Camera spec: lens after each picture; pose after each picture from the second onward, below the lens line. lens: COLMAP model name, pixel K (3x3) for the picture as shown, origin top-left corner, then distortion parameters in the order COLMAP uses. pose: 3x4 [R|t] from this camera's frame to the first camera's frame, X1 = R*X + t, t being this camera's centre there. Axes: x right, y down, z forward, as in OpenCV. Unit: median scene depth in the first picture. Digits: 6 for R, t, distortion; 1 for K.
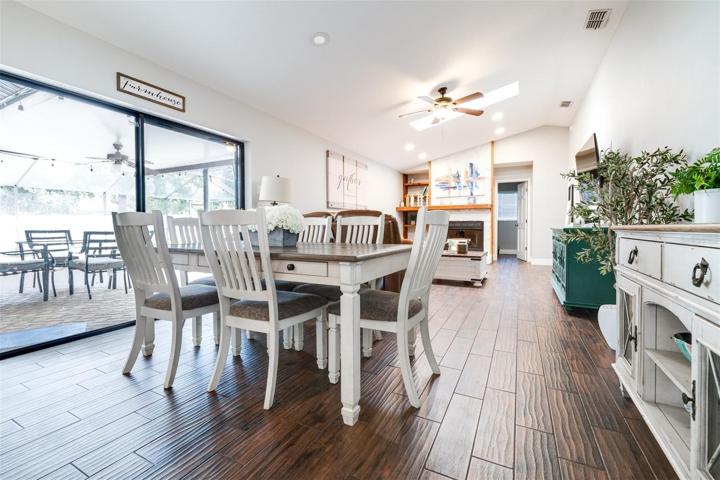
lens RADIAL K [[305.6, 0, 352.3], [0, 305.6, 231.1], [0, 0, 1]] dist [-0.001403, 0.000263]
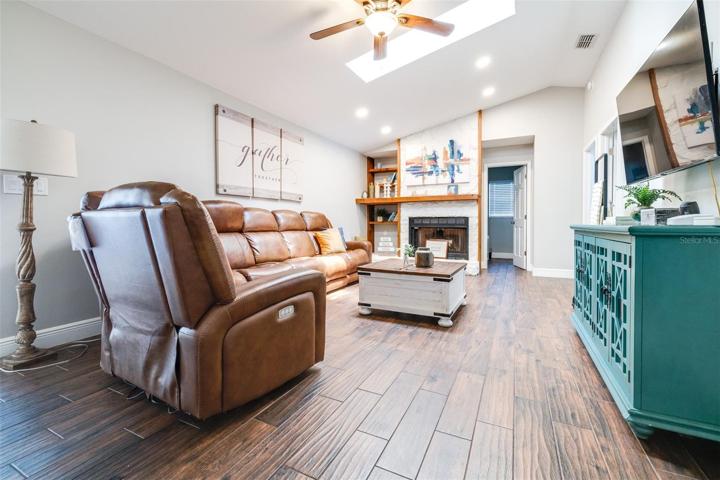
lens RADIAL K [[346.1, 0, 323.8], [0, 346.1, 224.9], [0, 0, 1]] dist [-0.000193, -0.000056]
pose [[0.999973, 0.002775, -0.006843, 0.112369], [-0.002862, 0.999914, -0.012771, -0.002060], [0.006807, 0.012790, 0.999895, 0.206205]]
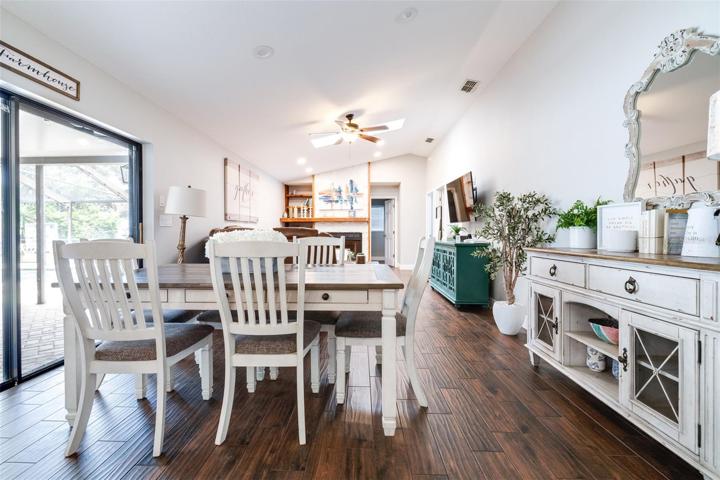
lens RADIAL K [[305.6, 0, 352.3], [0, 305.6, 231.1], [0, 0, 1]] dist [-0.001403, 0.000263]
pose [[0.911051, 0.004331, 0.412270, -0.084034], [0.007820, 0.999583, -0.027783, -0.011023], [-0.412219, 0.028536, 0.910638, 0.004701]]
